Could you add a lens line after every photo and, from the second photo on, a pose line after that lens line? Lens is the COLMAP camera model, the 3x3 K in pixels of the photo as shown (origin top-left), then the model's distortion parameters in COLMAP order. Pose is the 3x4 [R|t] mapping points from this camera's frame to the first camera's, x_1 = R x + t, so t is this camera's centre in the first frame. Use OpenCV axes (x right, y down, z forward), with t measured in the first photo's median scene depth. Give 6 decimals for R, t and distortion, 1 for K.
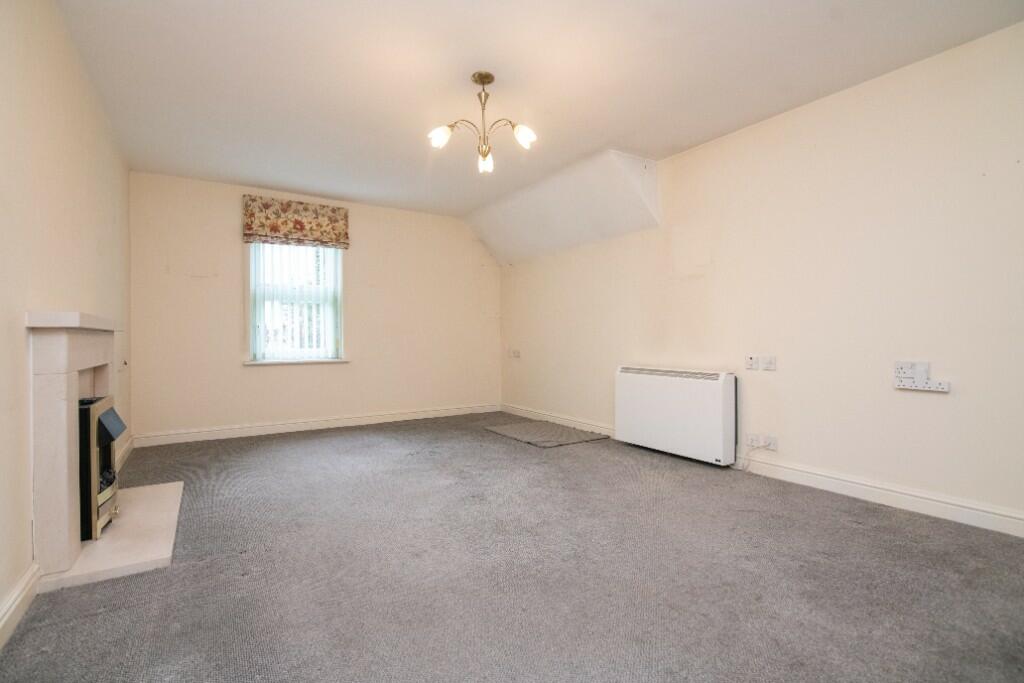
lens RADIAL K [[443.5, 0, 500.9], [0, 443.5, 348.2], [0, 0, 1]] dist [-0.016995, -0.000244]
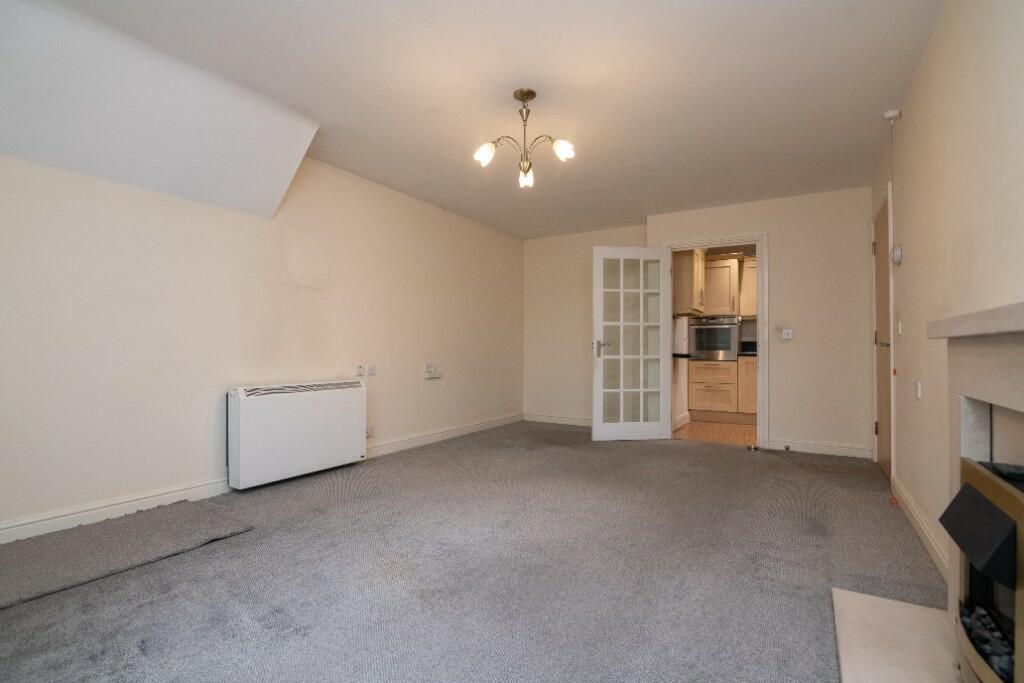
lens RADIAL K [[462.8, 0, 512.0], [0, 462.8, 341.5], [0, 0, 1]] dist [-0.015711, 0.000041]
pose [[-0.399305, 0.012828, 0.916728, -0.509640], [0.015619, 0.999852, -0.007188, -0.020855], [-0.916685, 0.011448, -0.399446, 0.735787]]
